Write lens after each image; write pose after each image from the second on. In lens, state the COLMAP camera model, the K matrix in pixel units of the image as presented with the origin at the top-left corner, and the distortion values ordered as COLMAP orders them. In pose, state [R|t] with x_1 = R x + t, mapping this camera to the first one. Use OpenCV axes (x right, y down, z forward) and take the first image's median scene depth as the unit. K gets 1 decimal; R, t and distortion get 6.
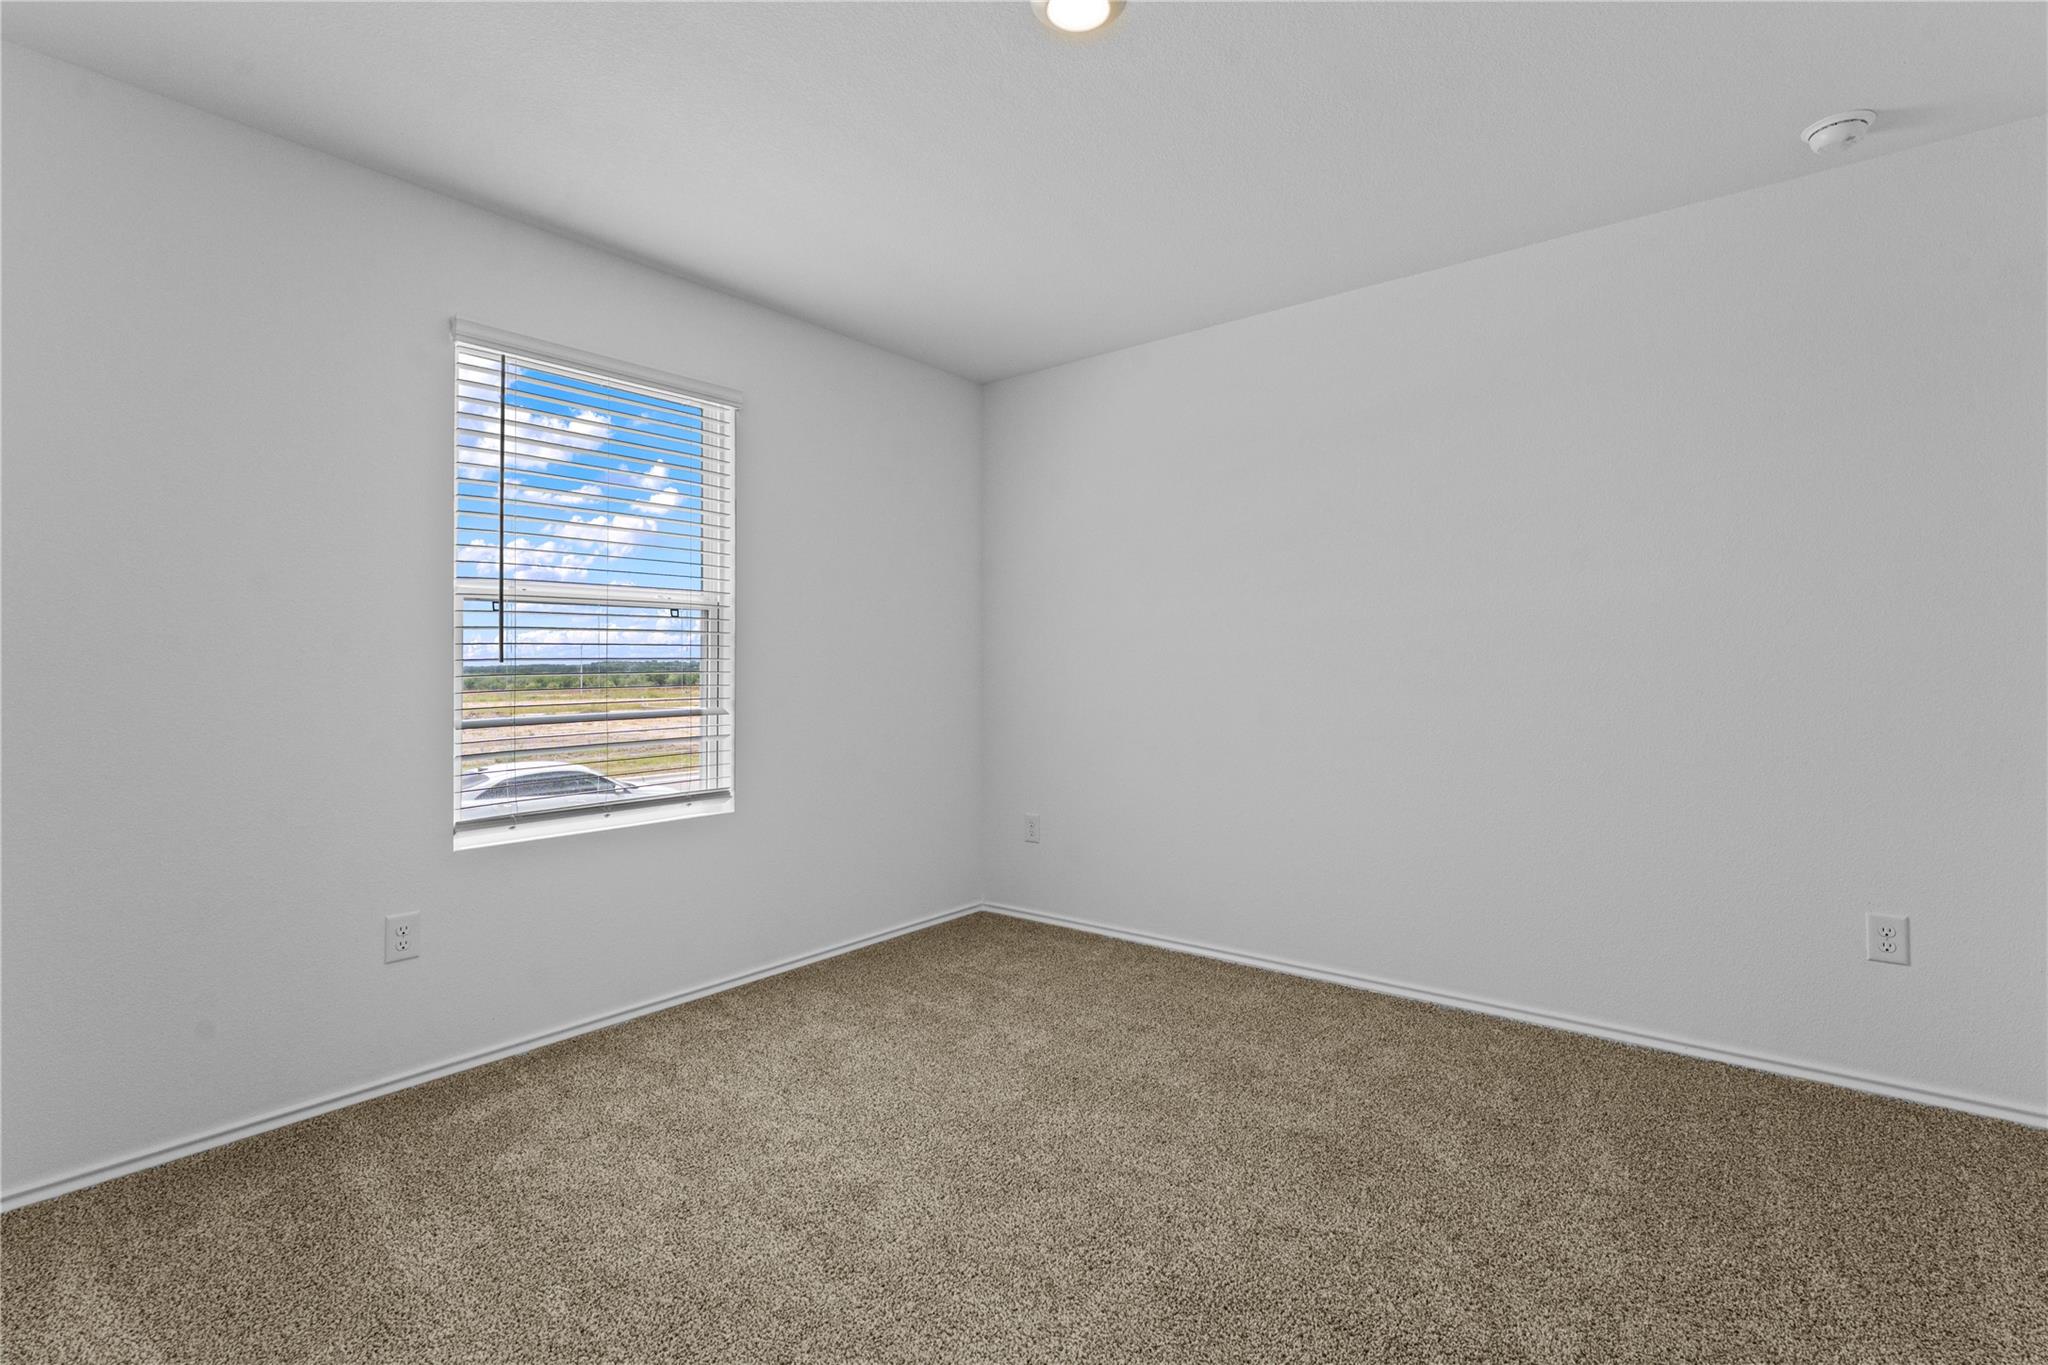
lens RADIAL K [[958.2, 0, 1025.5], [0, 958.2, 659.1], [0, 0, 1]] dist [0.000609, 0.000141]
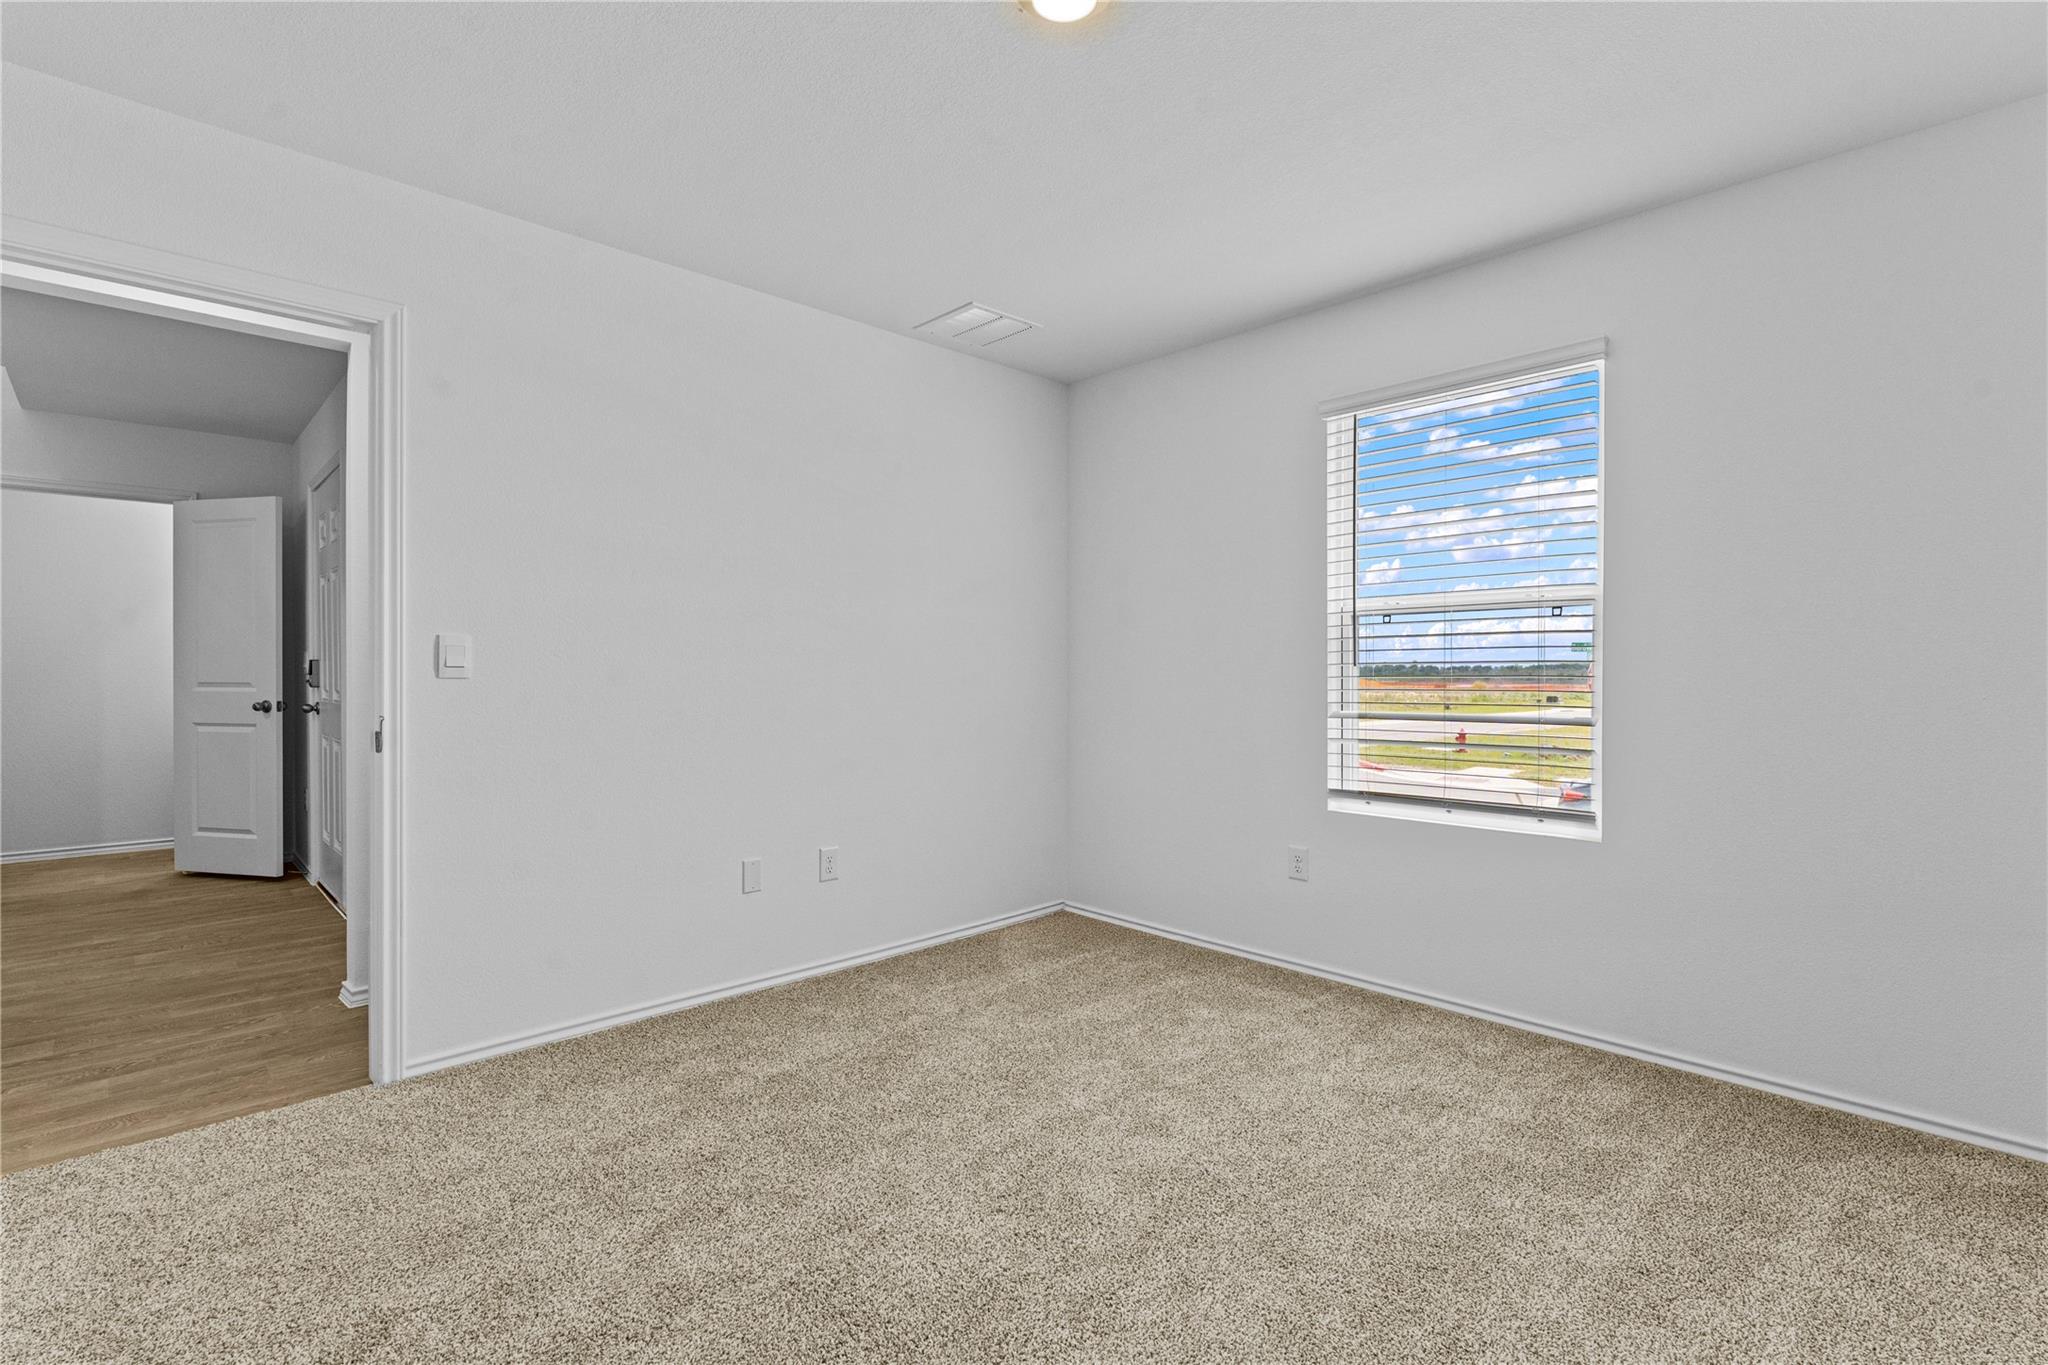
lens RADIAL K [[955.3, 0, 1024.0], [0, 955.3, 682.5], [0, 0, 1]] dist [-0.000524, 0.000411]
pose [[-0.145598, 0.019596, -0.989150, 0.666836], [0.007666, 0.999796, 0.018679, -0.001031], [0.989314, -0.004863, -0.145719, 0.692992]]
